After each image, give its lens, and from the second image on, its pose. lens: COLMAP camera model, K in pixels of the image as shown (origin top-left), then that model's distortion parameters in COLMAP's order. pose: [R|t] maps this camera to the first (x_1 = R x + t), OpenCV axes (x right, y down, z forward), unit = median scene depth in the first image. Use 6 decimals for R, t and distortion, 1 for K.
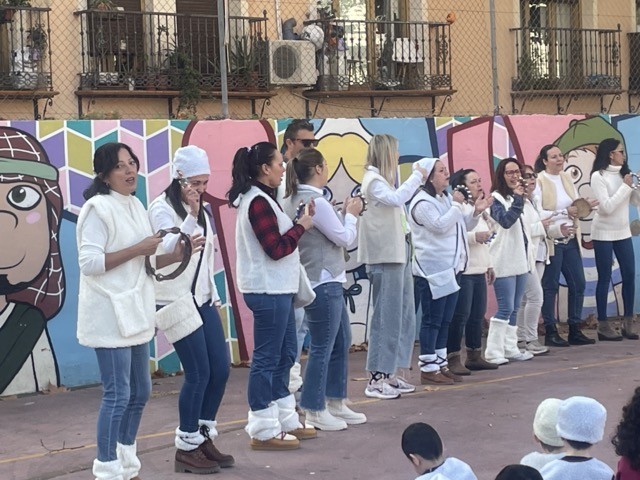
lens RADIAL K [[1520.3, 0, 320.0], [0, 1520.3, 240.0], [0, 0, 1]] dist [0.098667, -0.062906]
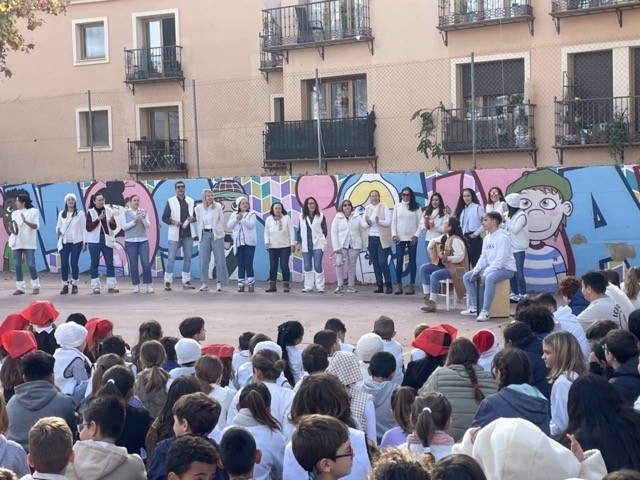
lens RADIAL K [[1029.3, 0, 320.0], [0, 1029.3, 240.0], [0, 0, 1]] dist [0.048942, 0.098755]
pose [[0.338795, 0.070678, -0.938202, 1.166800], [-0.038390, 0.997382, 0.061274, -0.064781], [0.940077, 0.015258, 0.340621, 0.405024]]
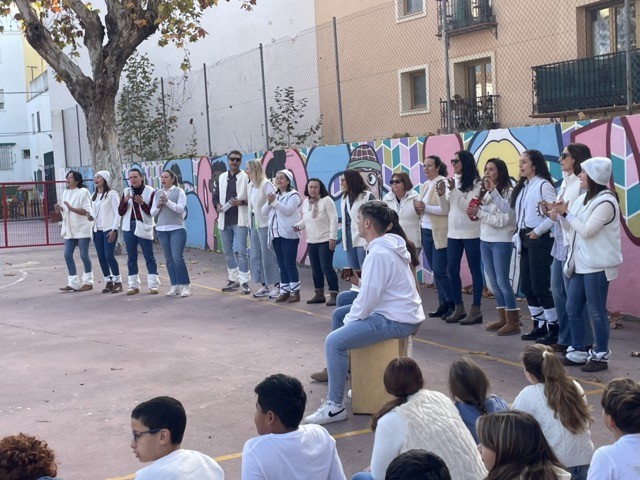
lens RADIAL K [[933.7, 0, 320.0], [0, 933.7, 240.0], [0, 0, 1]] dist [0.108072, -0.074301]
pose [[-0.177457, 0.116356, -0.977226, 0.788011], [0.003165, 0.993048, 0.117666, -0.071625], [0.984124, 0.017788, -0.176591, 0.880041]]
